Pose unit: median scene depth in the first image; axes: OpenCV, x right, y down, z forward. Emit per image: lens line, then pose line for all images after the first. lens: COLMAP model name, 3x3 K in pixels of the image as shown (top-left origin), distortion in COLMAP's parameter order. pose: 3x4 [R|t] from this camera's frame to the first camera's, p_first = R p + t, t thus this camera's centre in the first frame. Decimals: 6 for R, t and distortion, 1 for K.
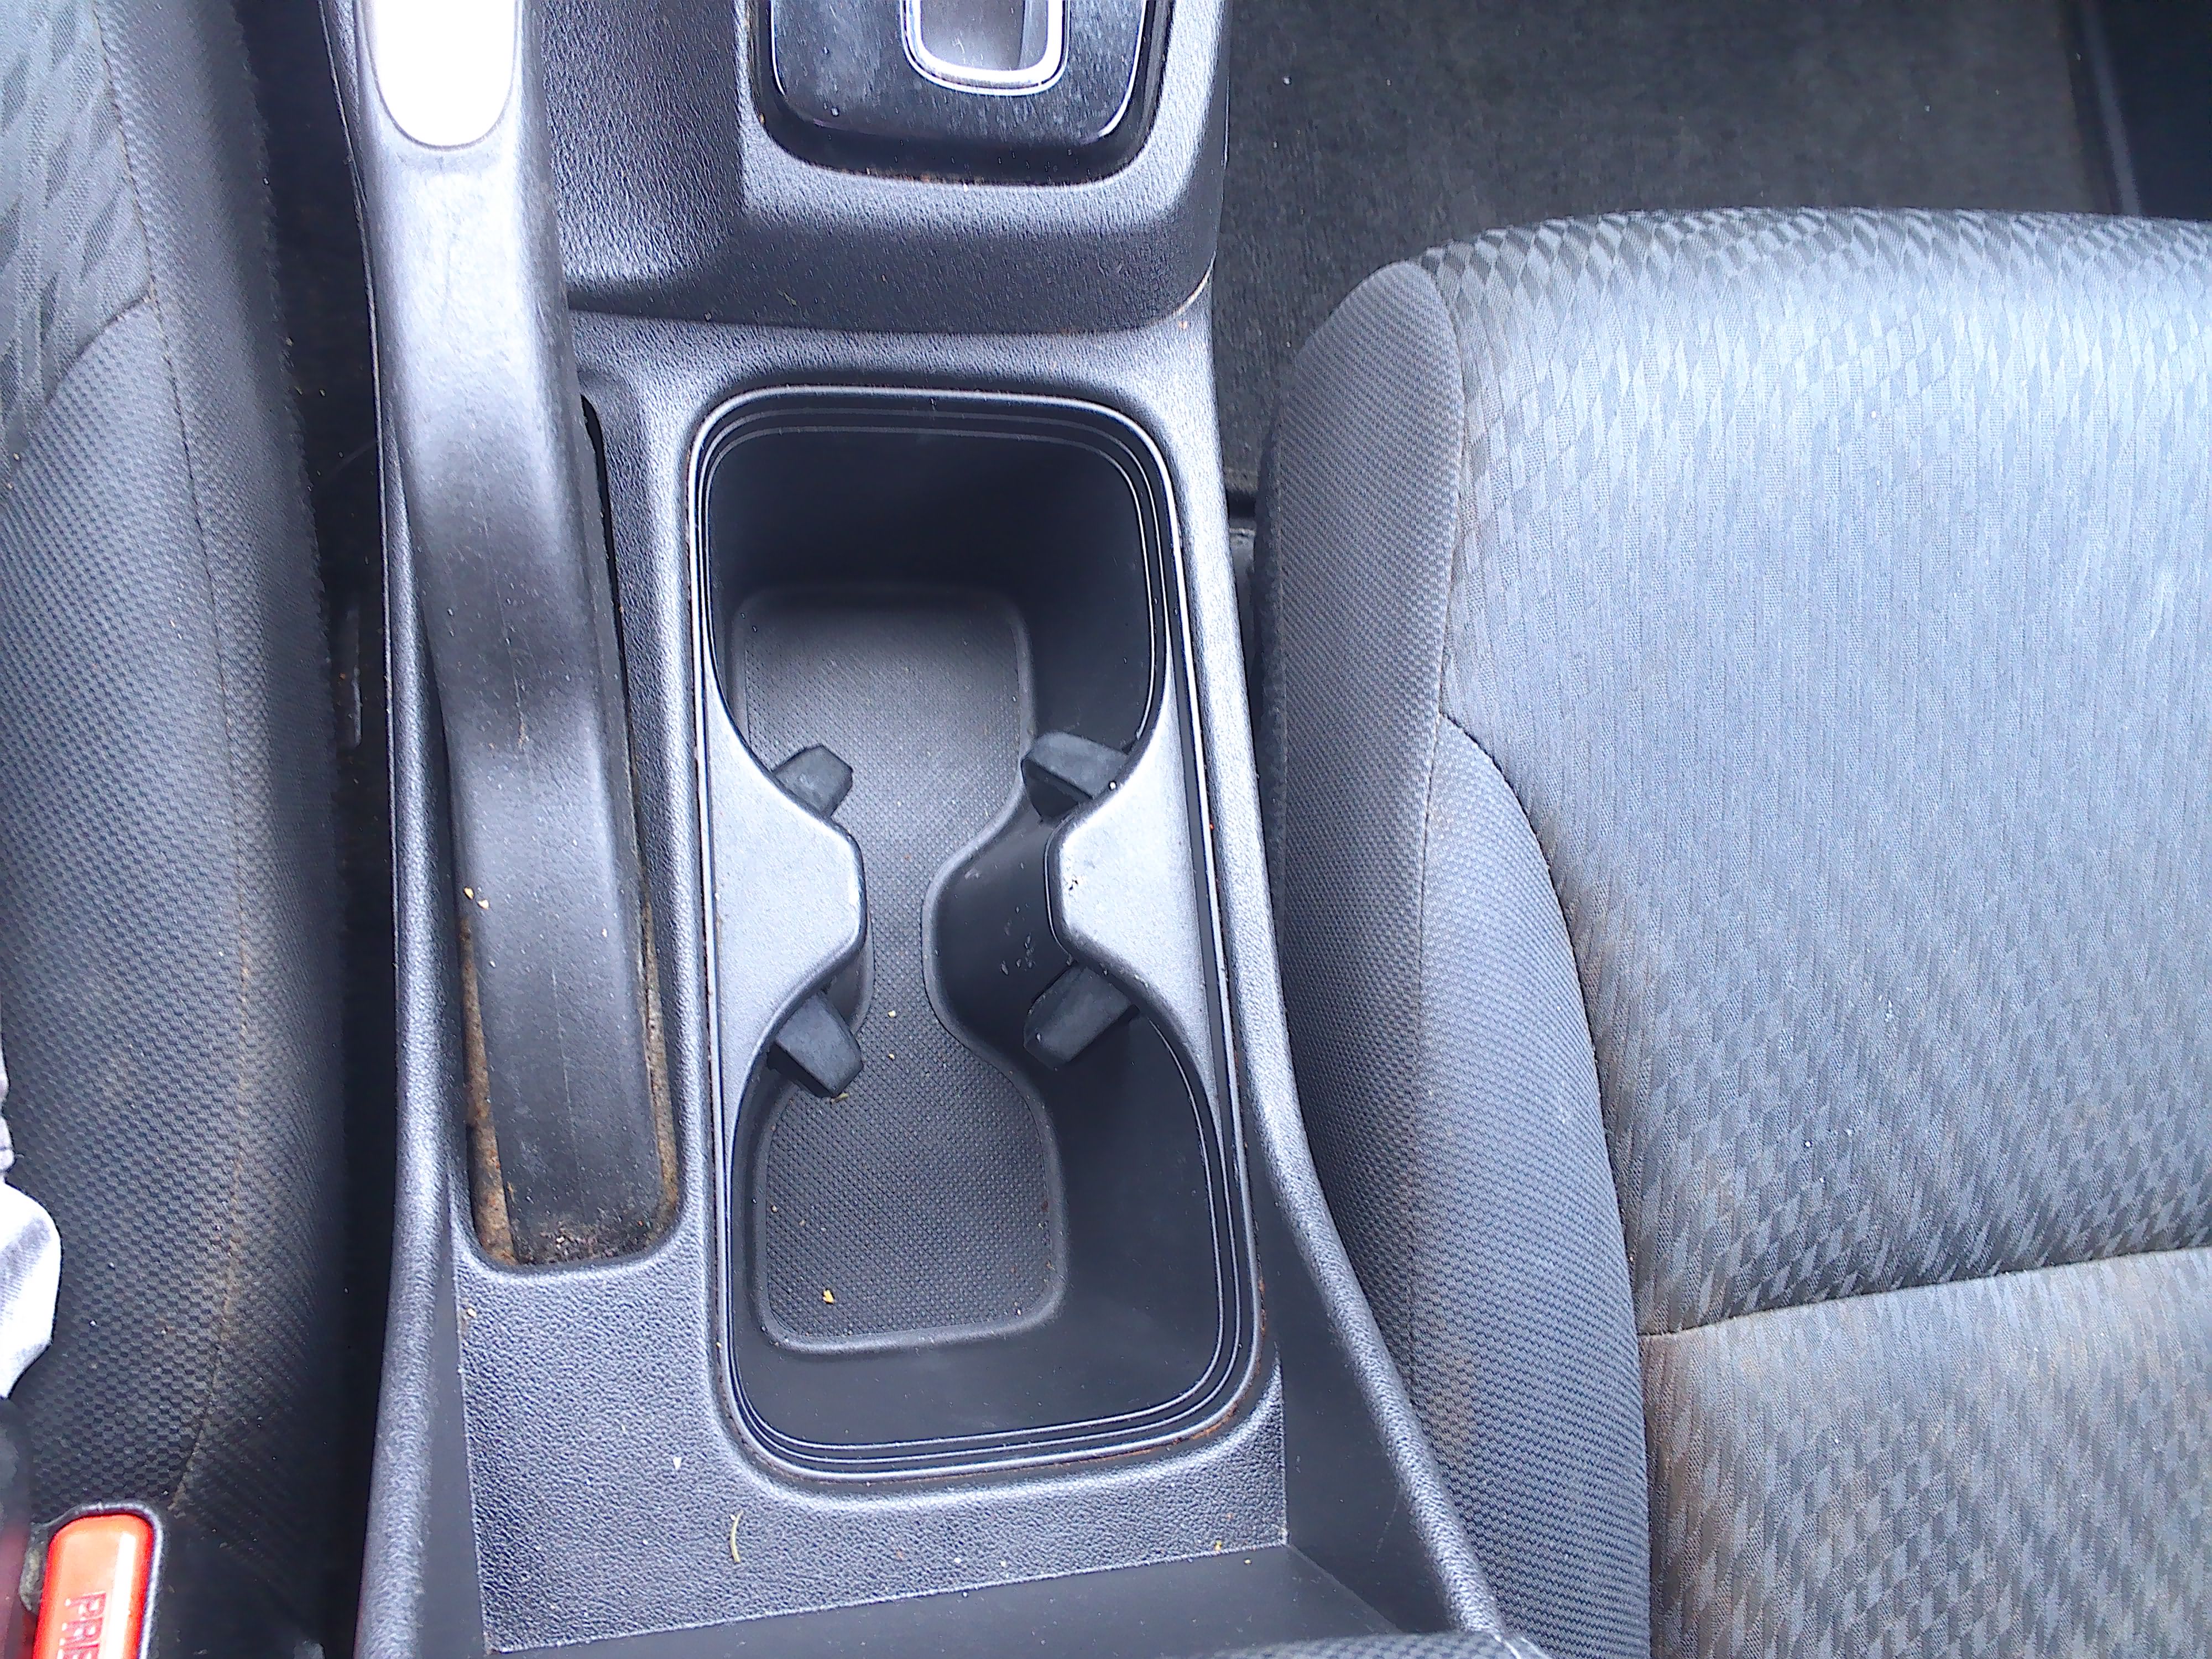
lens RADIAL K [[1760.4, 0, 1099.3], [0, 1760.4, 839.1], [0, 0, 1]] dist [0.045718, -0.069878]
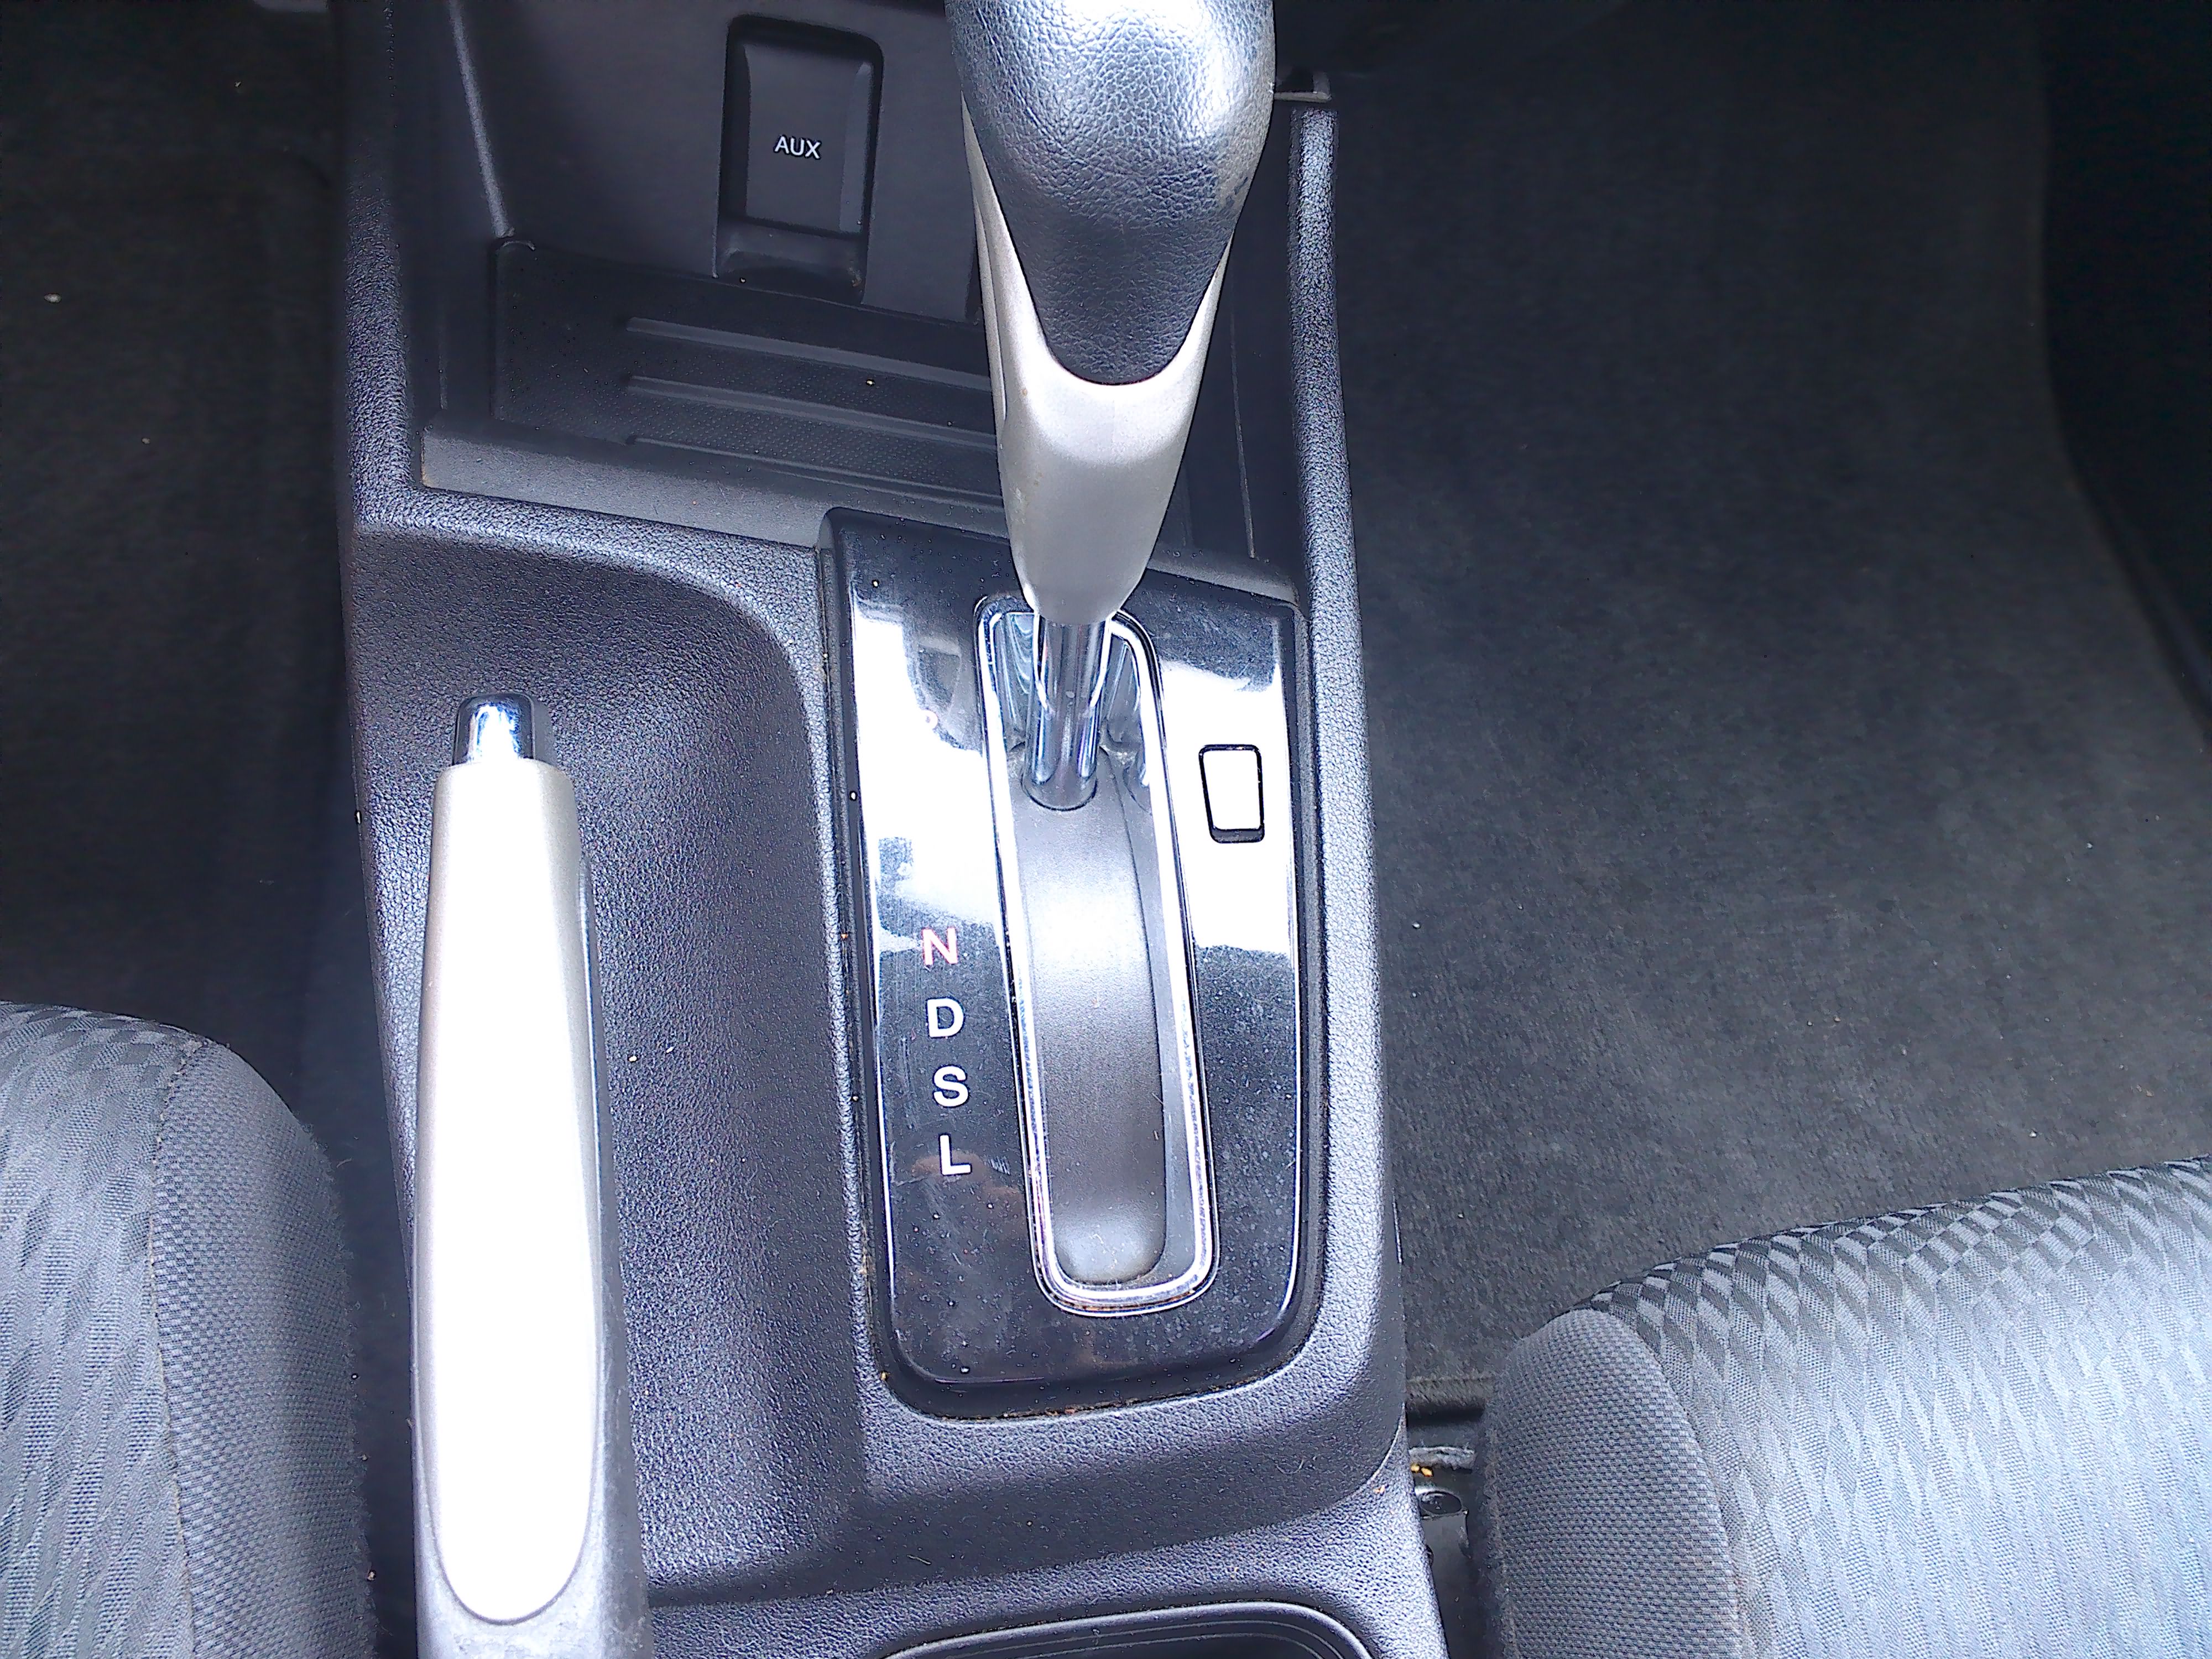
lens RADIAL K [[1746.8, 0, 1116.6], [0, 1746.8, 855.7], [0, 0, 1]] dist [0.091584, -0.161386]
pose [[0.992704, -0.105882, -0.057688, 0.002009], [0.085345, 0.954975, -0.284144, -0.270699], [0.085176, 0.277148, 0.957044, 0.067494]]
